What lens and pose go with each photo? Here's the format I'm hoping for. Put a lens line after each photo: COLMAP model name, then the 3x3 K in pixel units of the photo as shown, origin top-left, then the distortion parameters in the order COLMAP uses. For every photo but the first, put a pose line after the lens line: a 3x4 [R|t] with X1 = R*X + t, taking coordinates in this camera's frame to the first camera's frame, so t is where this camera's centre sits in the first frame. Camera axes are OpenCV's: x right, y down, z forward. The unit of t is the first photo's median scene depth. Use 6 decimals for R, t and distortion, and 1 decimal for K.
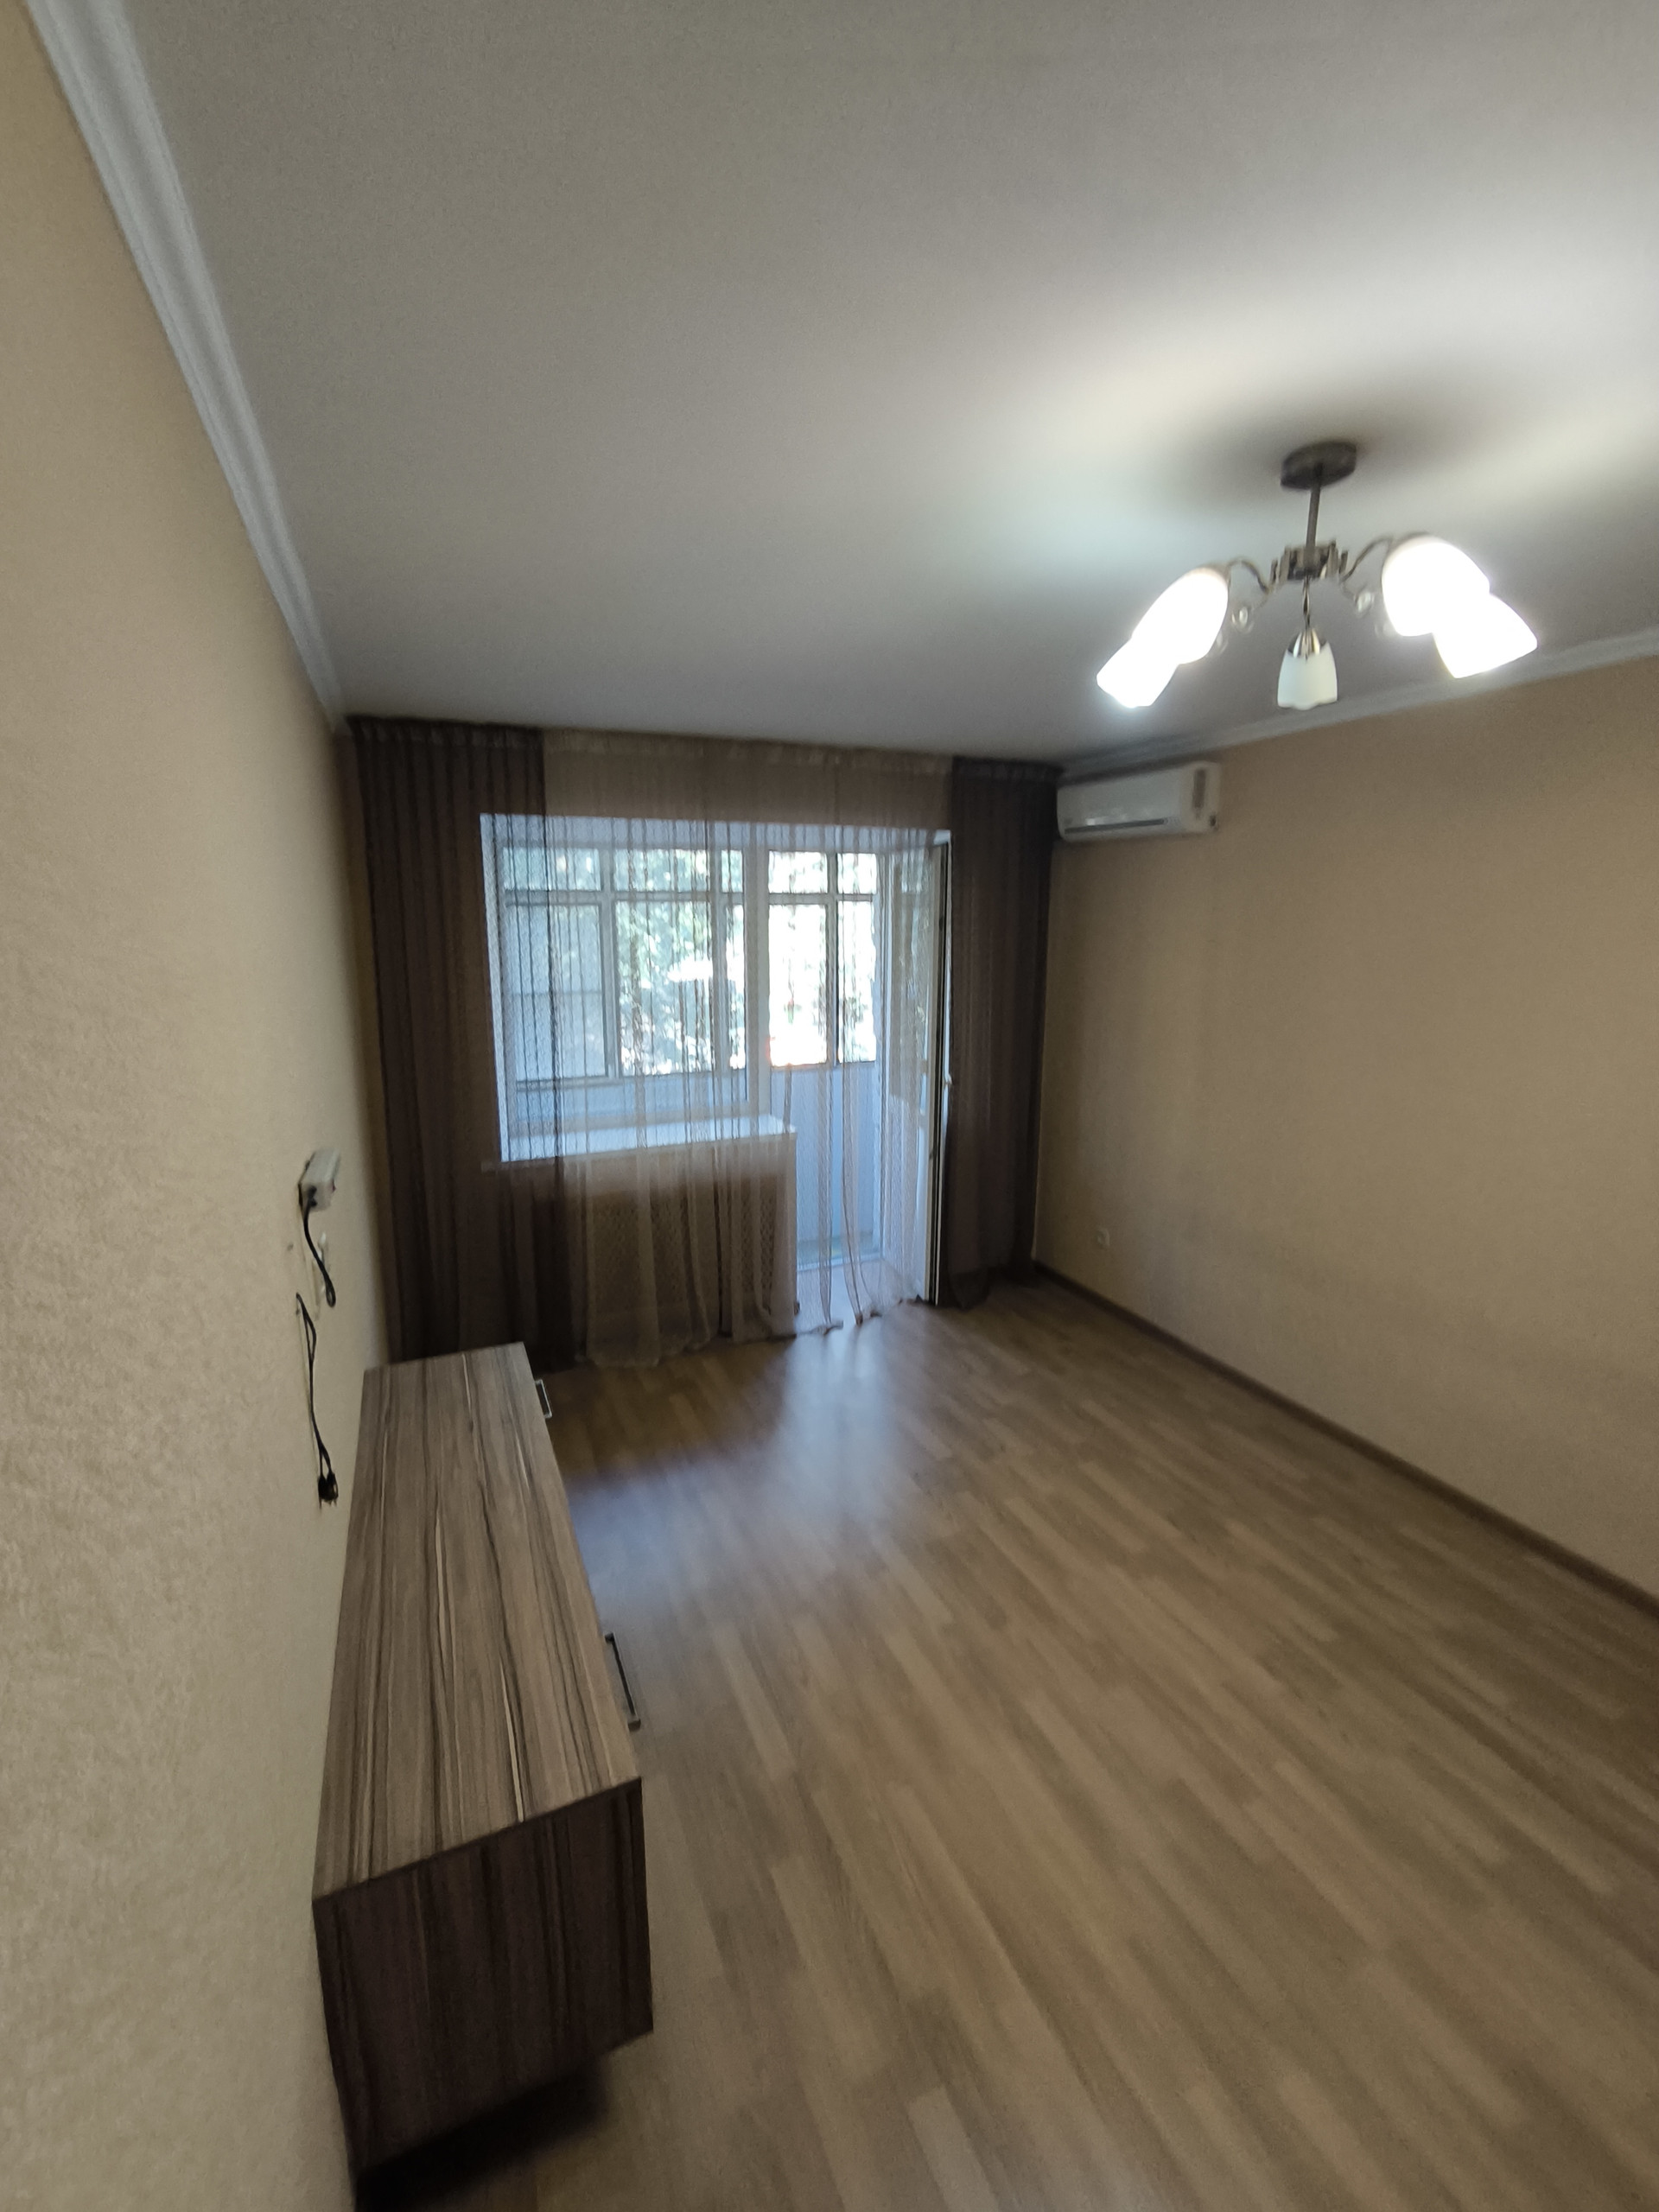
lens RADIAL K [[945.0, 0, 846.6], [0, 945.0, 1113.3], [0, 0, 1]] dist [-0.012172, 0.007094]
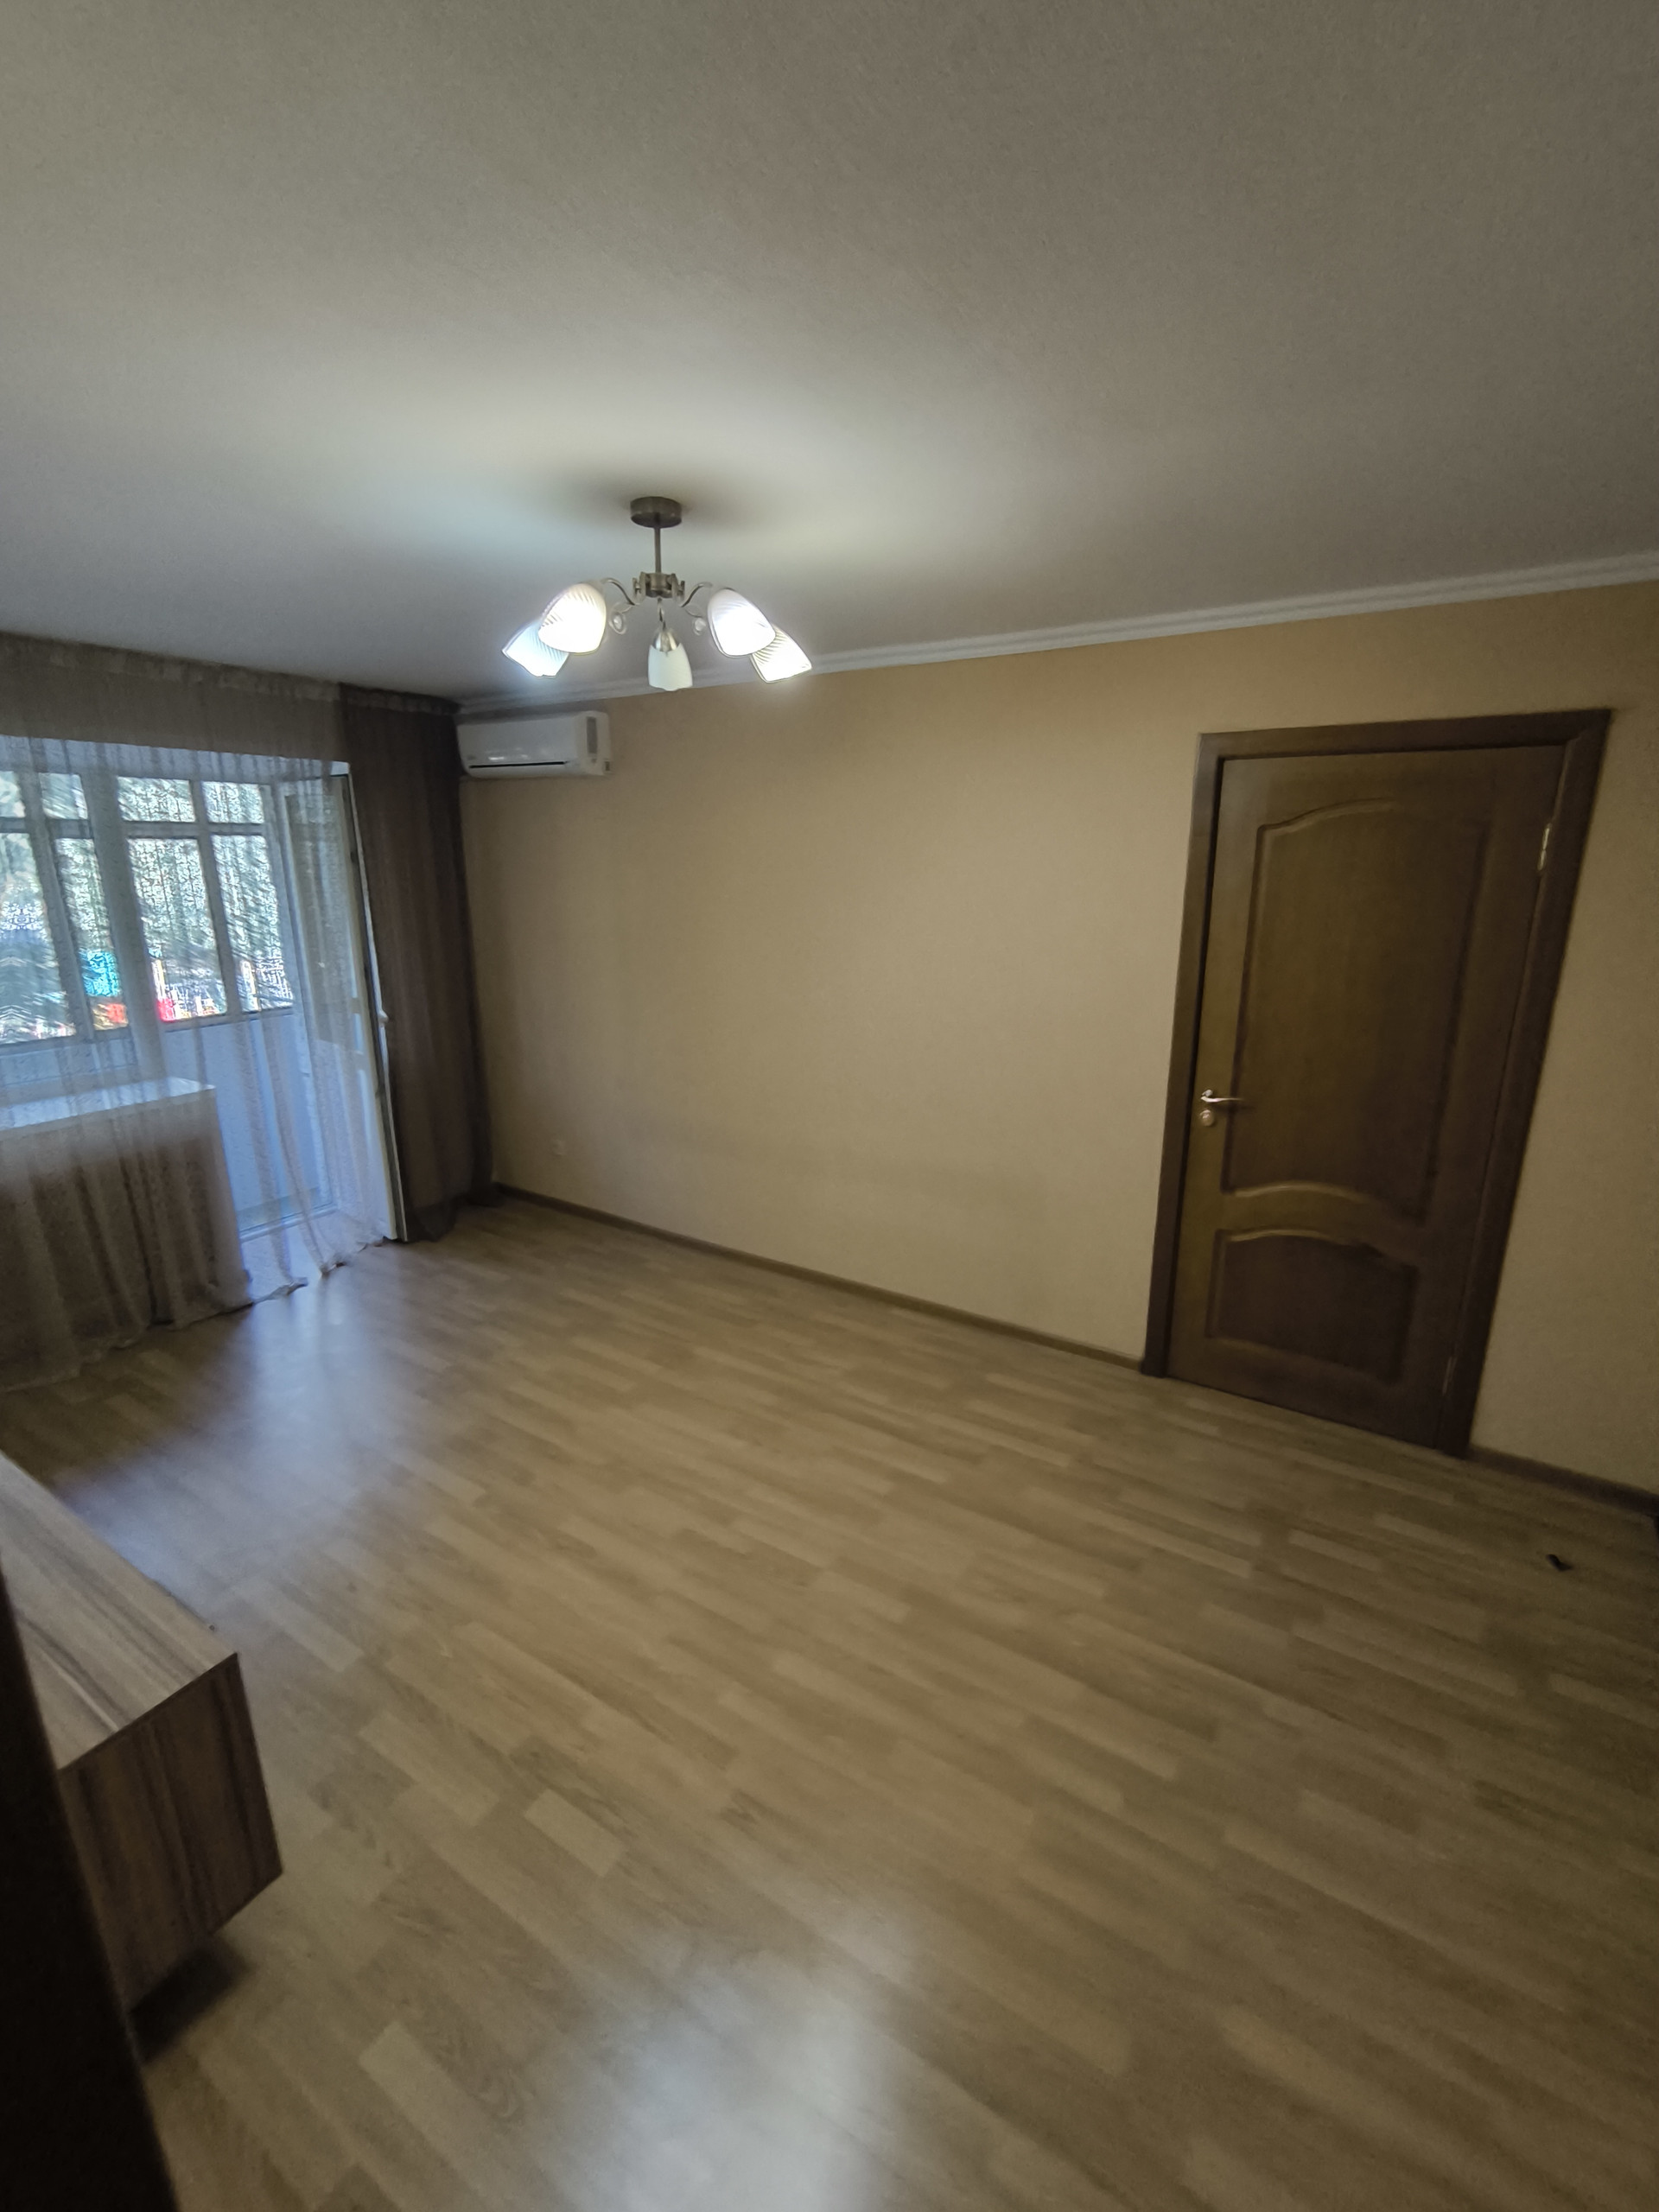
lens RADIAL K [[945.0, 0, 824.2], [0, 945.0, 1115.1], [0, 0, 1]] dist [-0.012172, 0.007094]
pose [[0.836694, -0.150535, 0.526575, -0.056953], [0.112612, 0.988226, 0.103577, 0.021219], [-0.535967, -0.027363, 0.843795, -0.120527]]
